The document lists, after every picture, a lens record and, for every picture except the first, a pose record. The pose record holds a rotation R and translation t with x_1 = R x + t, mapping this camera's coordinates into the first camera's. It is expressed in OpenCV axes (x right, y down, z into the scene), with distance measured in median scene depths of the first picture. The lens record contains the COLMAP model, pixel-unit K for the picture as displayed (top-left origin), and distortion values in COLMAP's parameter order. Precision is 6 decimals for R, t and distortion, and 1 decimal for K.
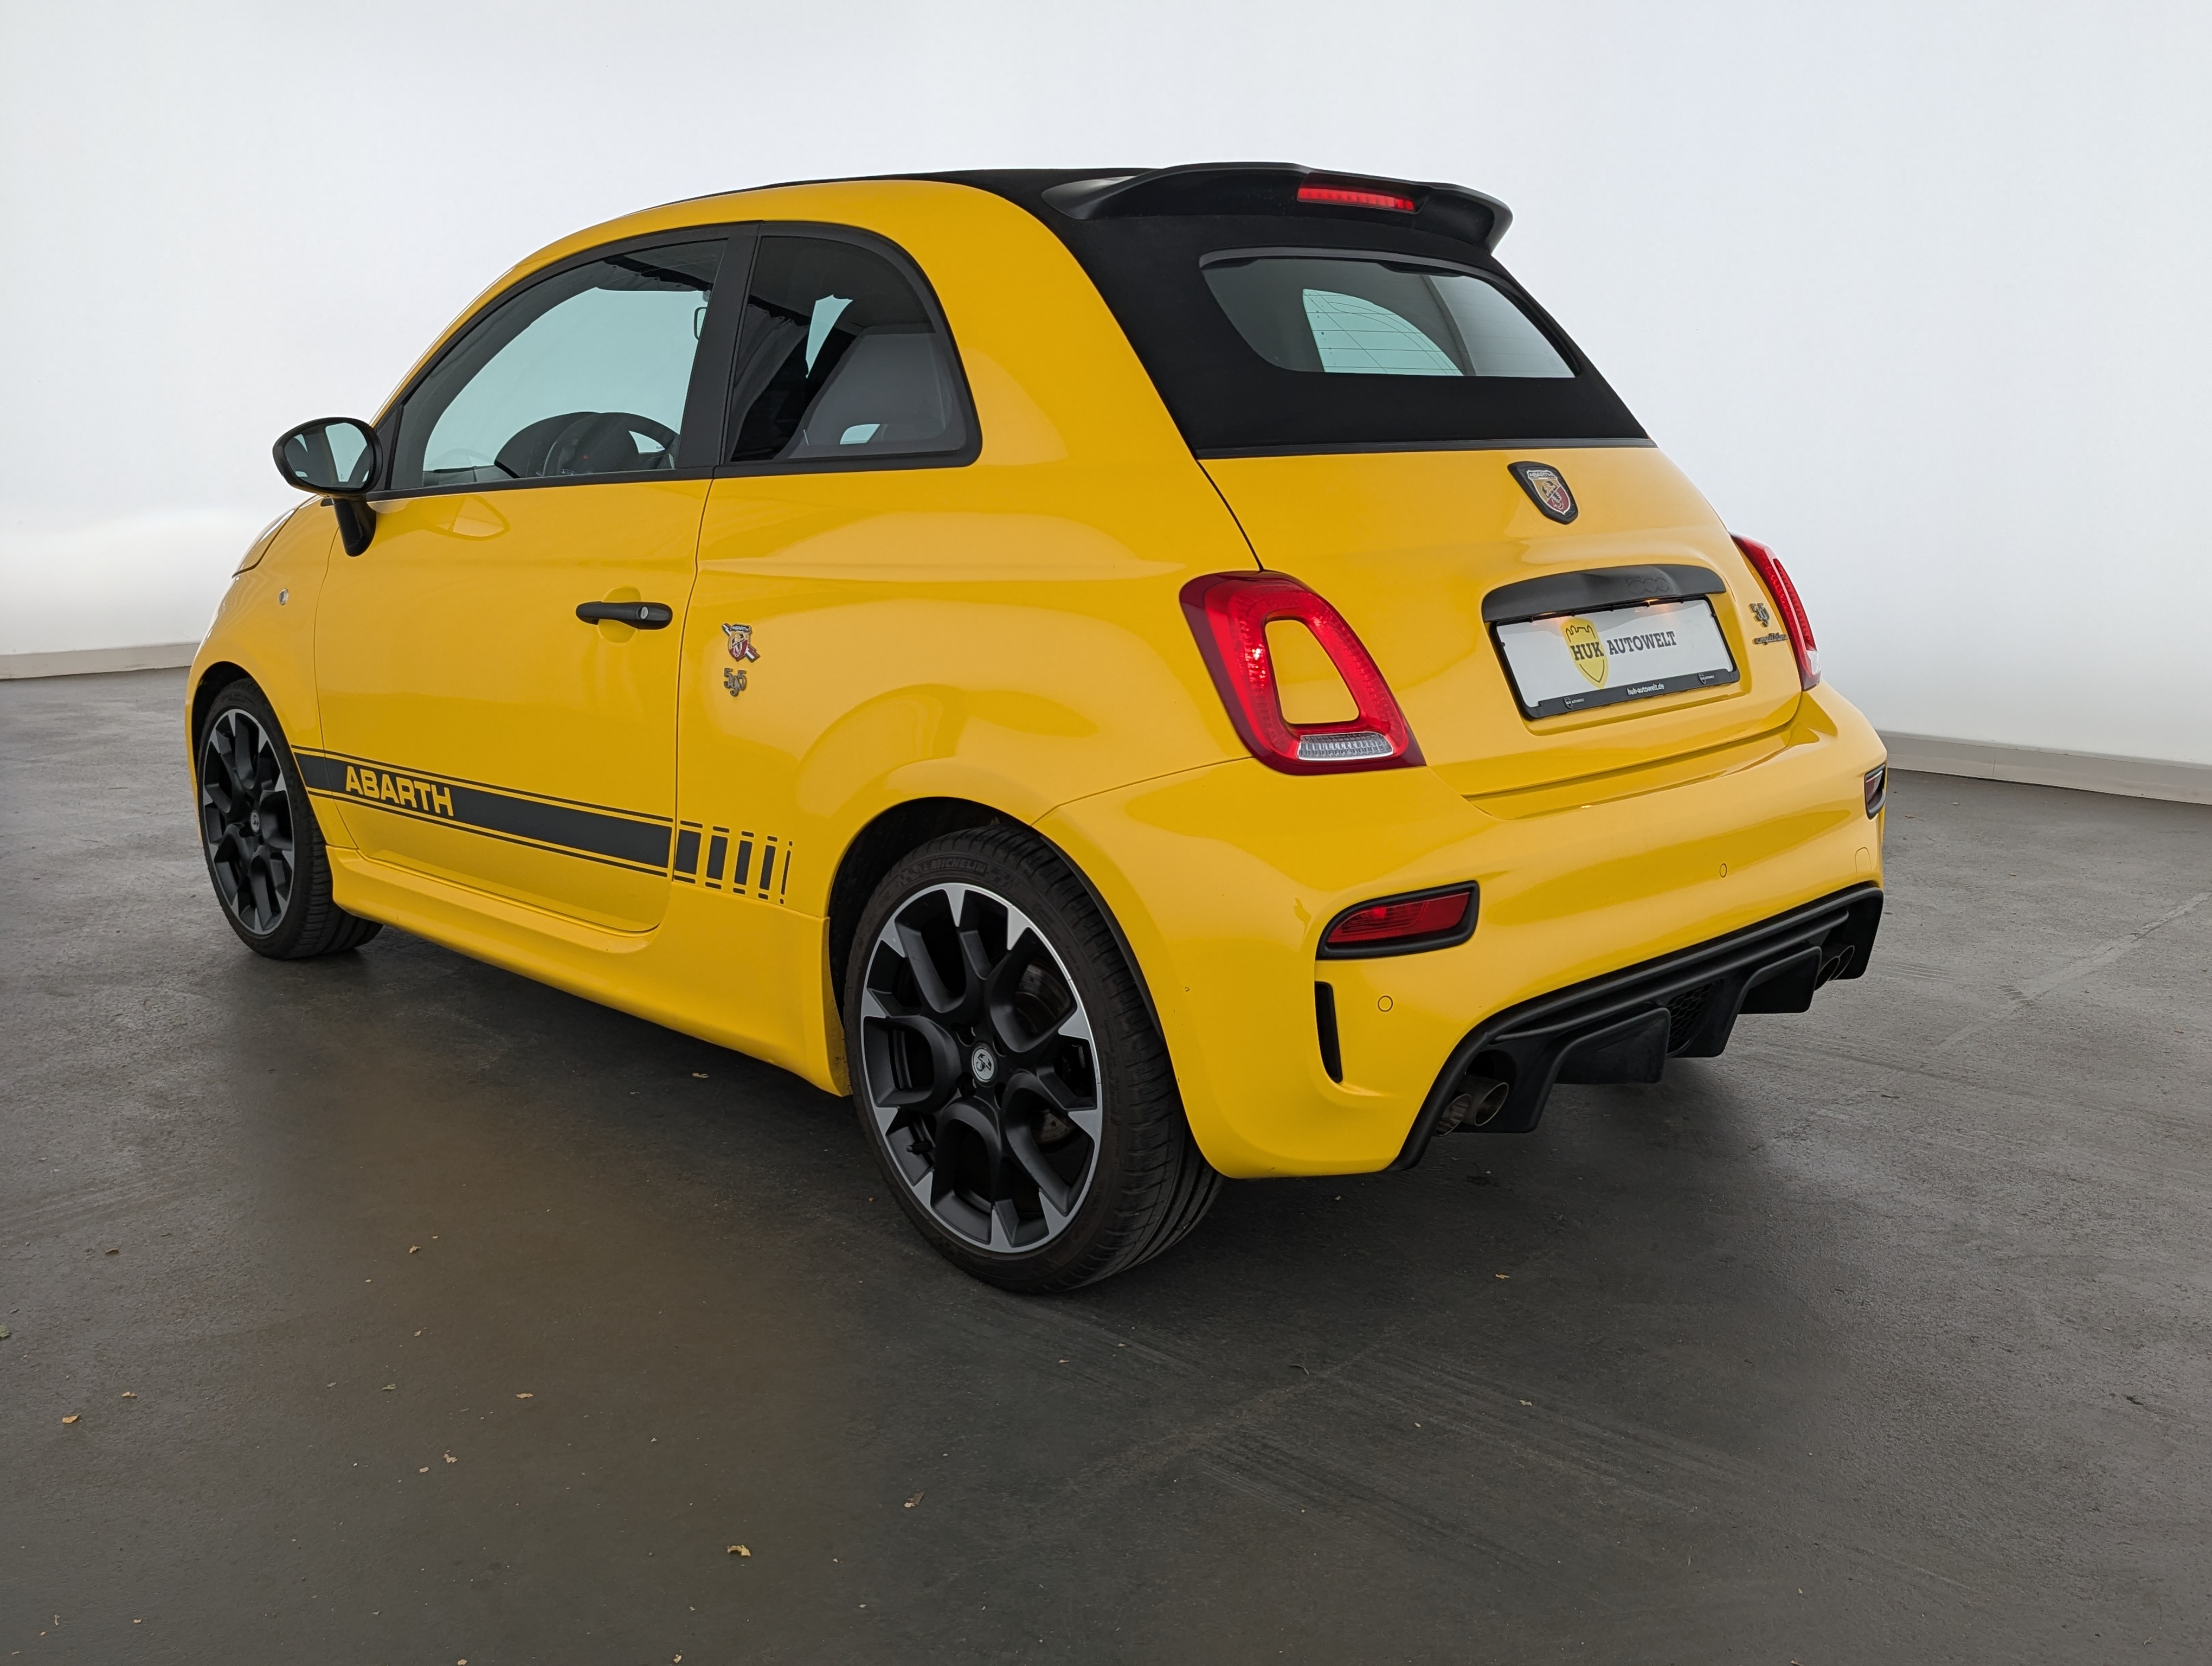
lens RADIAL K [[2004.8, 0, 1086.1], [0, 2004.8, 851.8], [0, 0, 1]] dist [0.050895, -0.052782]
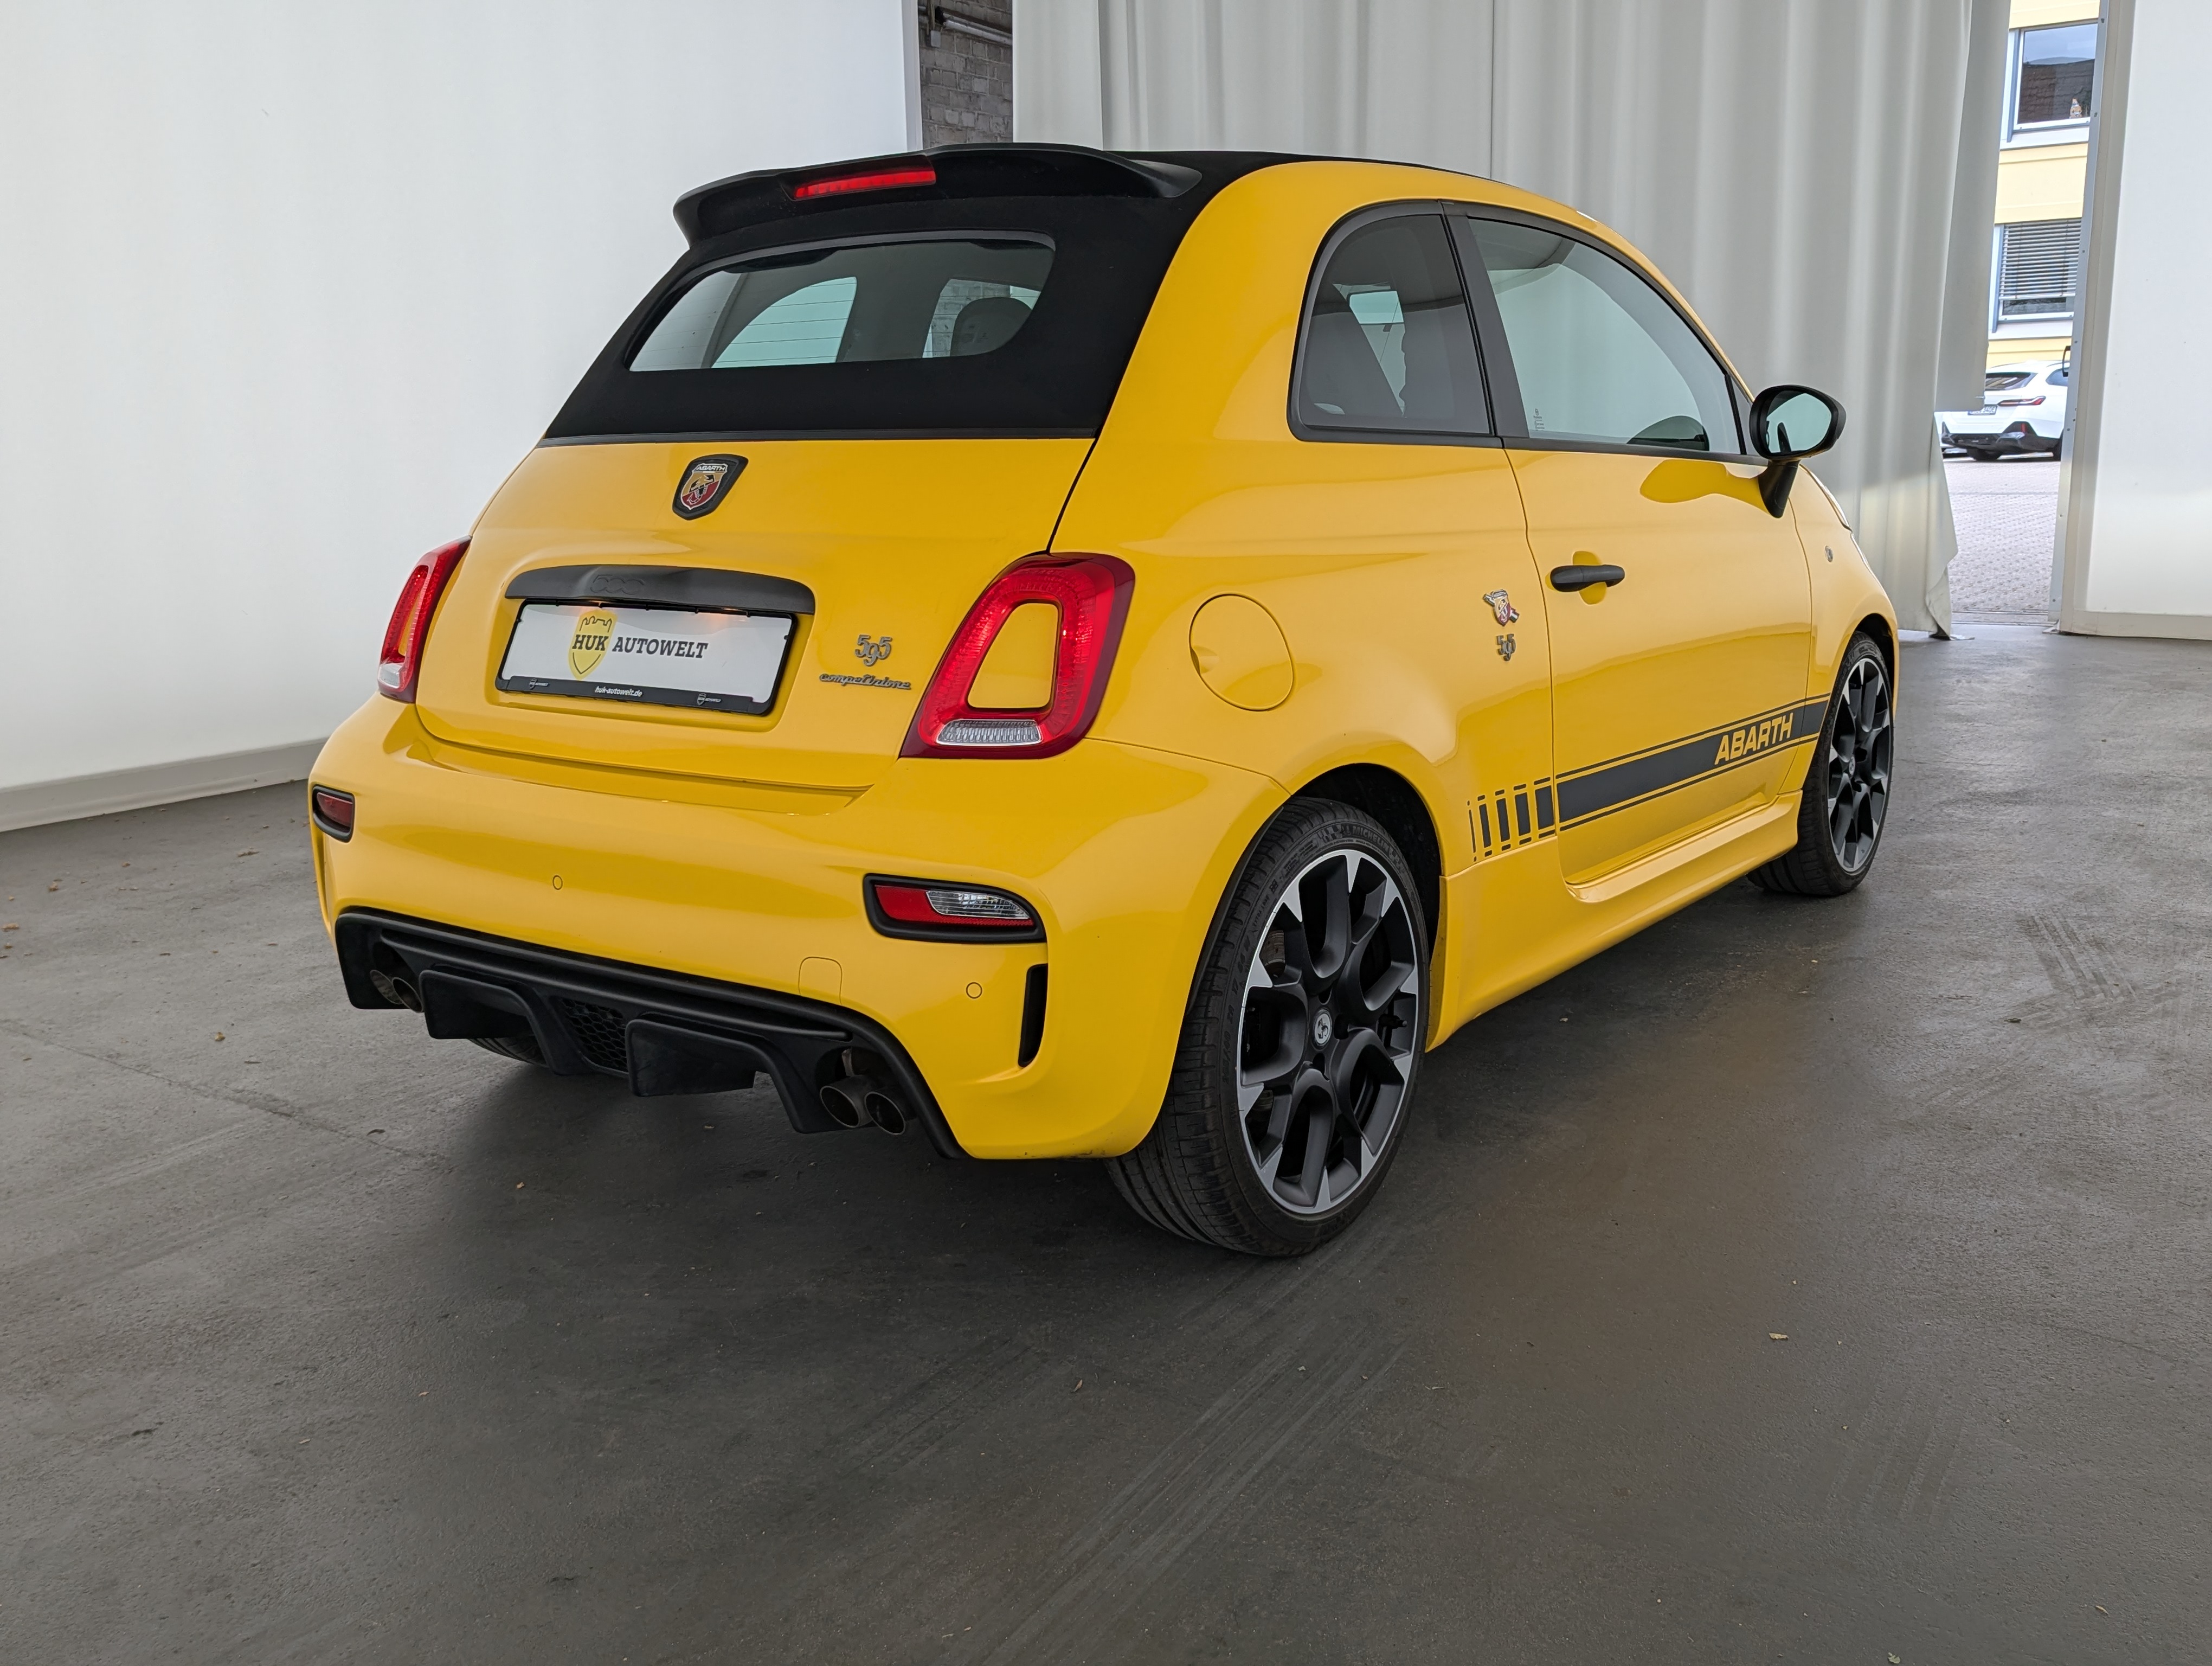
lens RADIAL K [[2004.8, 0, 1107.2], [0, 2004.8, 839.0], [0, 0, 1]] dist [0.050895, -0.052782]
pose [[0.167899, 0.209806, -0.963219, 1.292339], [-0.177663, 0.967531, 0.179777, -0.232759], [0.969663, 0.140945, 0.199722, 1.062168]]
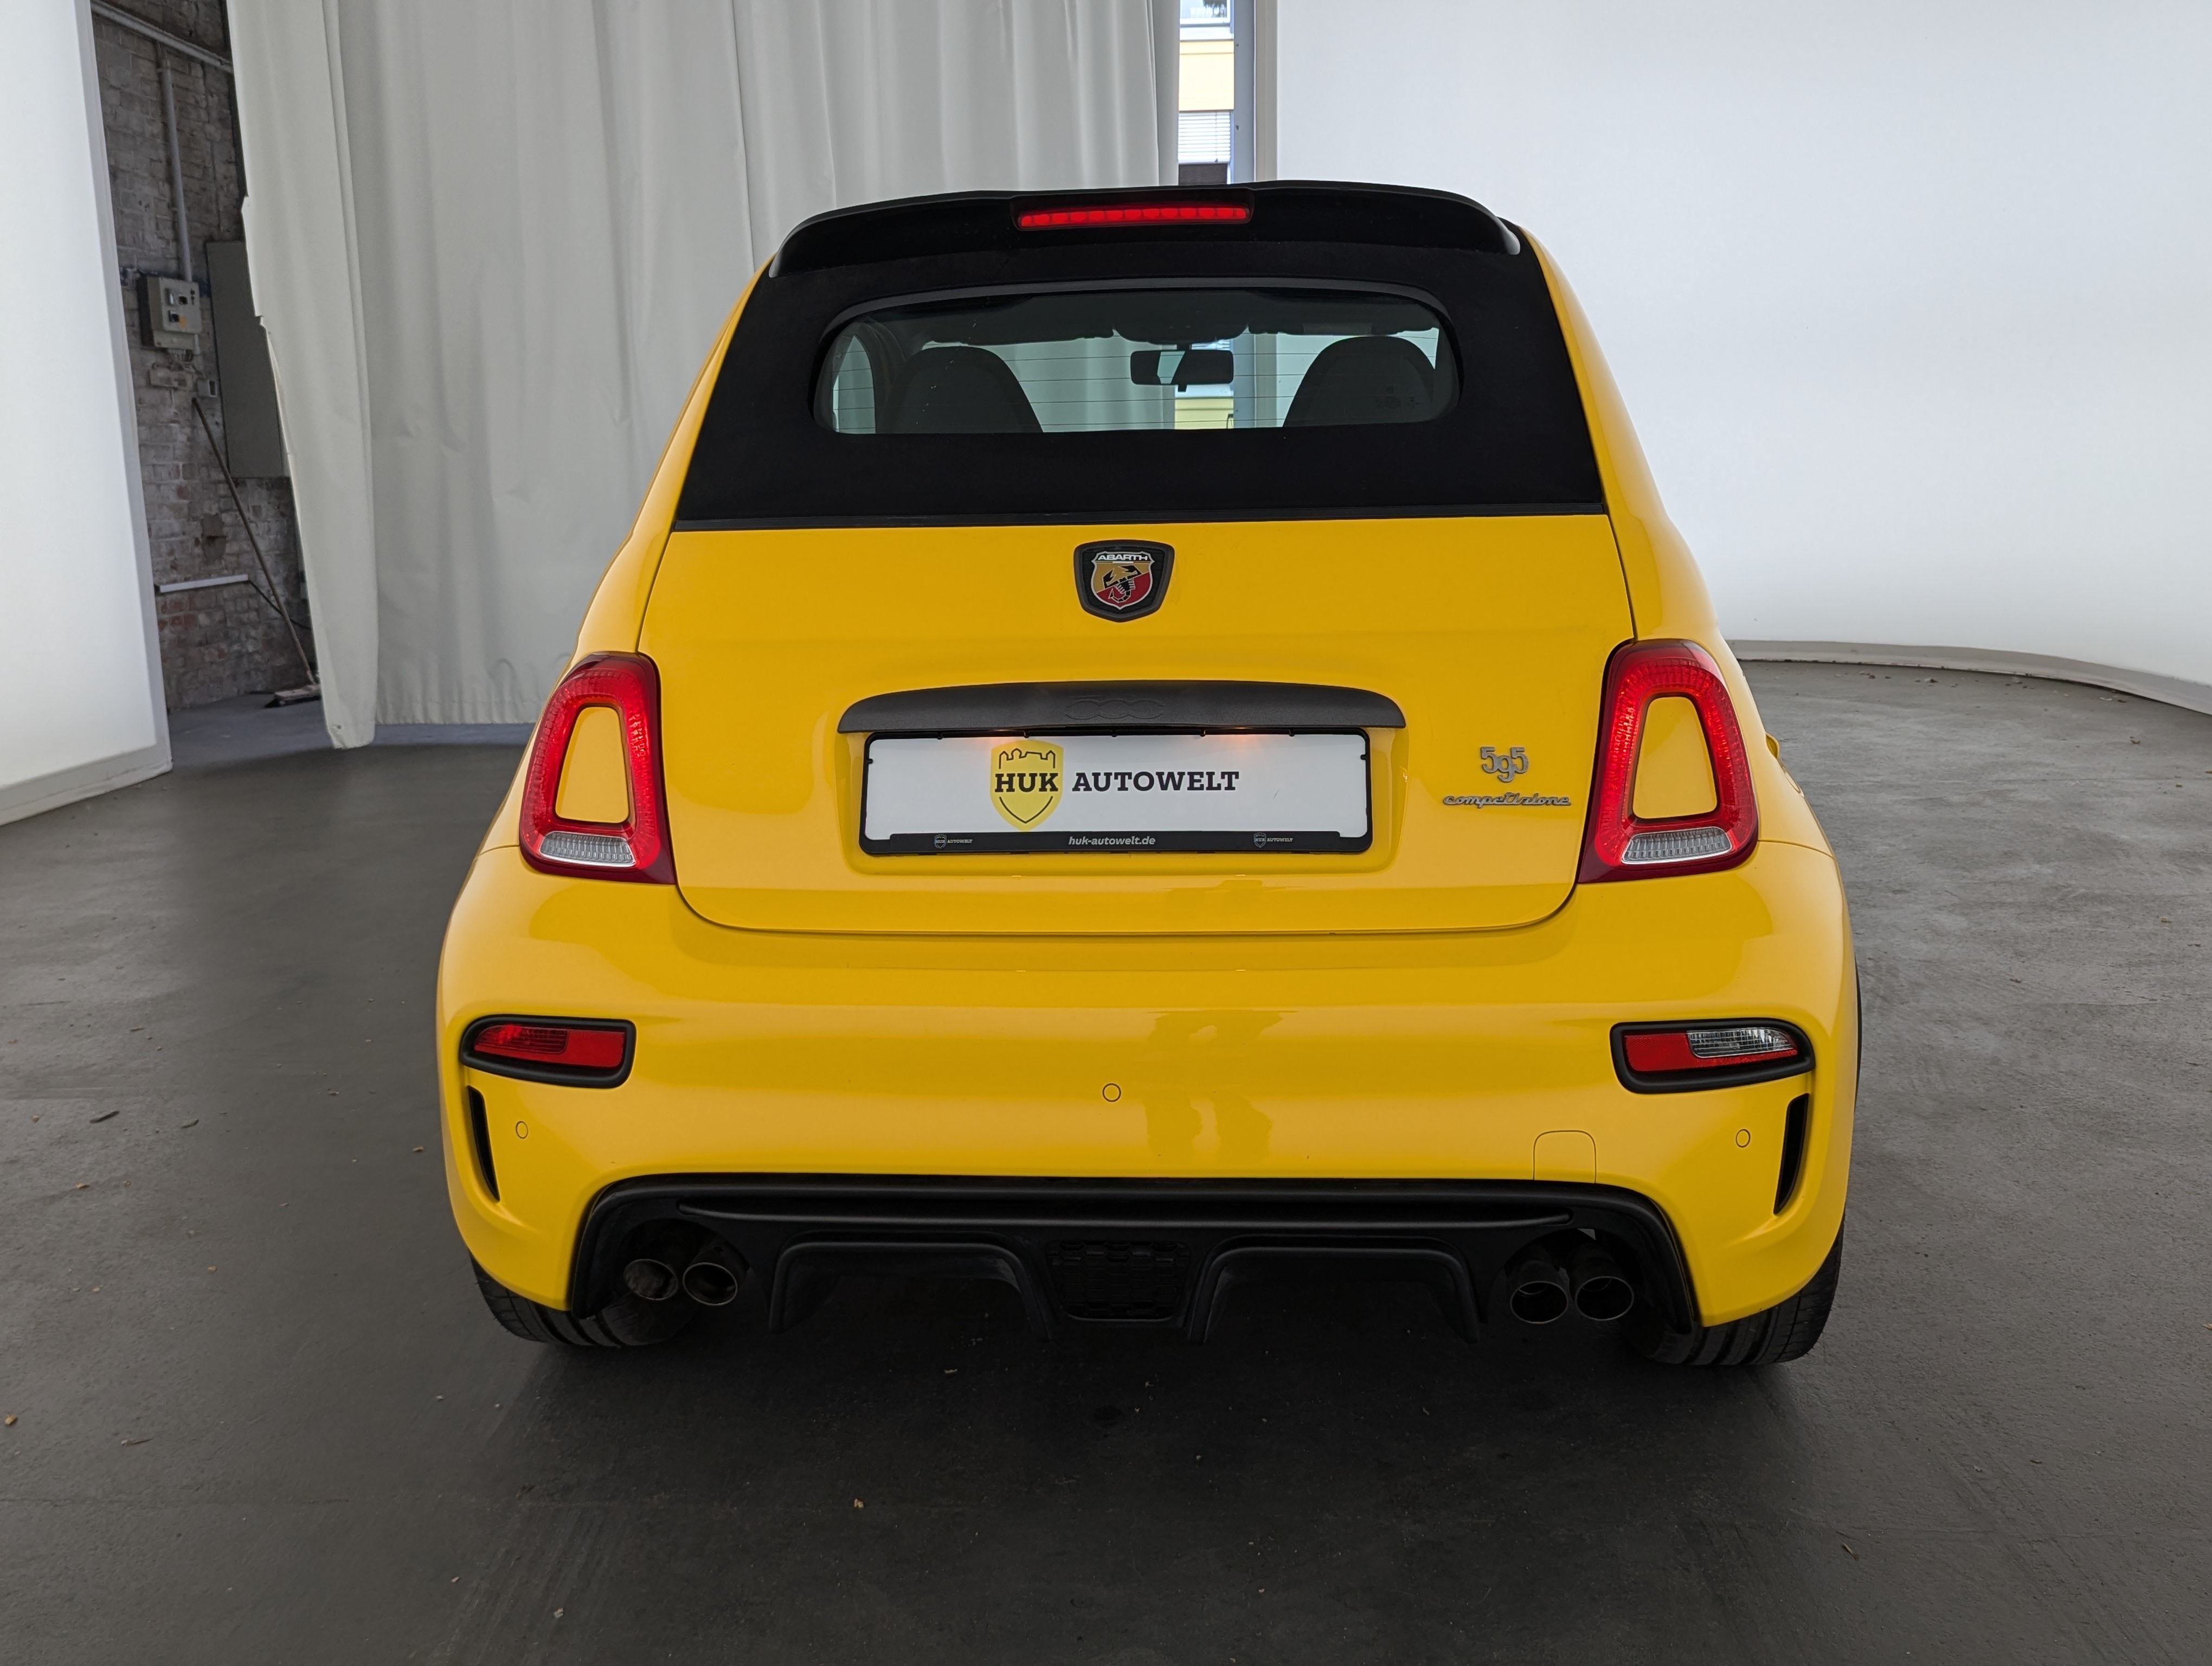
lens RADIAL K [[2004.8, 0, 1084.9], [0, 2004.8, 808.9], [0, 0, 1]] dist [0.050895, -0.052782]
pose [[0.656110, 0.136048, -0.742301, 0.855203], [-0.137249, 0.988724, 0.059899, -0.140045], [0.742080, 0.062579, 0.667384, 0.485439]]
